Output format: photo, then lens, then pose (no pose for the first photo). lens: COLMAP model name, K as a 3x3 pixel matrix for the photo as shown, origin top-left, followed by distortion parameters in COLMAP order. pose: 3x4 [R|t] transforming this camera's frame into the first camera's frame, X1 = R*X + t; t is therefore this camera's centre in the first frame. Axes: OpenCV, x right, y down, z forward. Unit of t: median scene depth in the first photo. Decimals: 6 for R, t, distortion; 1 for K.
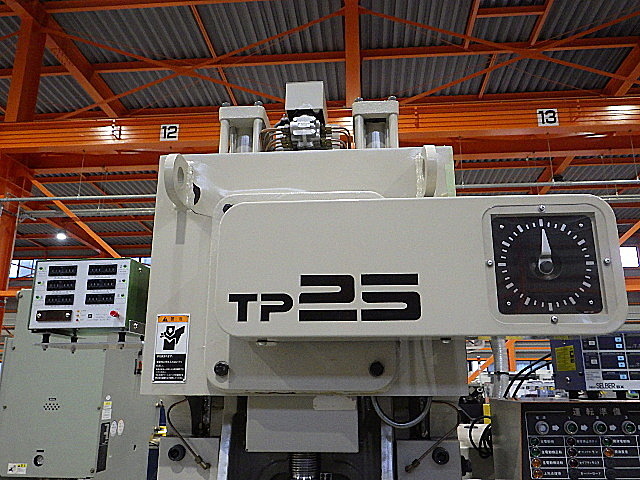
lens RADIAL K [[525.8, 0, 320.0], [0, 525.8, 240.0], [0, 0, 1]] dist [-0.000719, -0.008753]
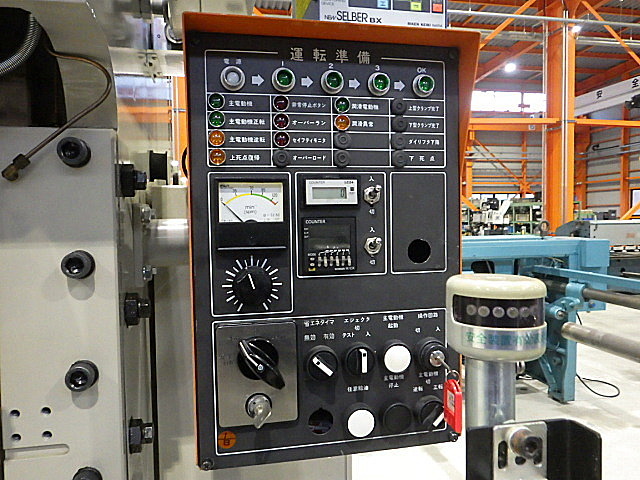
lens RADIAL K [[525.8, 0, 320.0], [0, 525.8, 240.0], [0, 0, 1]] dist [-0.000719, -0.008753]
pose [[0.956792, -0.022400, 0.289909, 0.315530], [-0.065264, 0.955046, 0.289185, 0.321084], [-0.283354, -0.295610, 0.912318, 0.389575]]
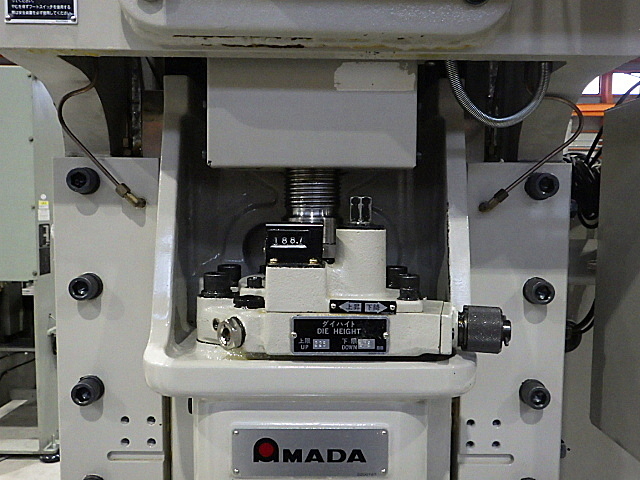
lens RADIAL K [[525.8, 0, 320.0], [0, 525.8, 240.0], [0, 0, 1]] dist [-0.000719, -0.008753]
pose [[0.996402, 0.004135, 0.084649, -0.068246], [-0.031046, 0.947189, 0.319170, 0.286134], [-0.078859, -0.320649, 0.943910, 0.438345]]
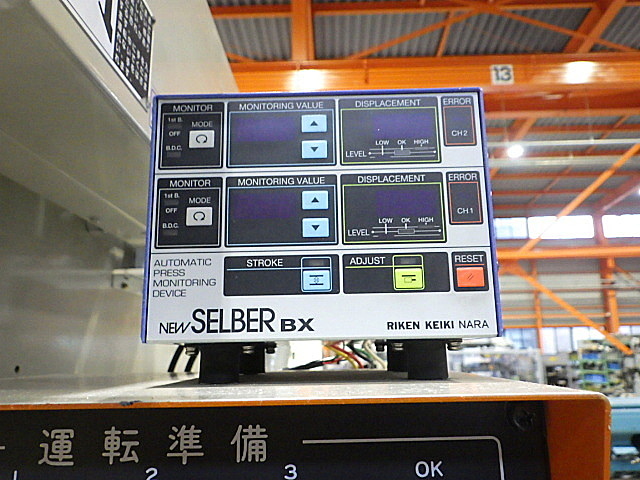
lens RADIAL K [[525.8, 0, 320.0], [0, 525.8, 240.0], [0, 0, 1]] dist [-0.000719, -0.008753]
pose [[0.997952, -0.000548, 0.063970, 0.524861], [-0.002634, 0.998763, 0.049645, 0.216376], [-0.063918, -0.049711, 0.996716, 0.725783]]
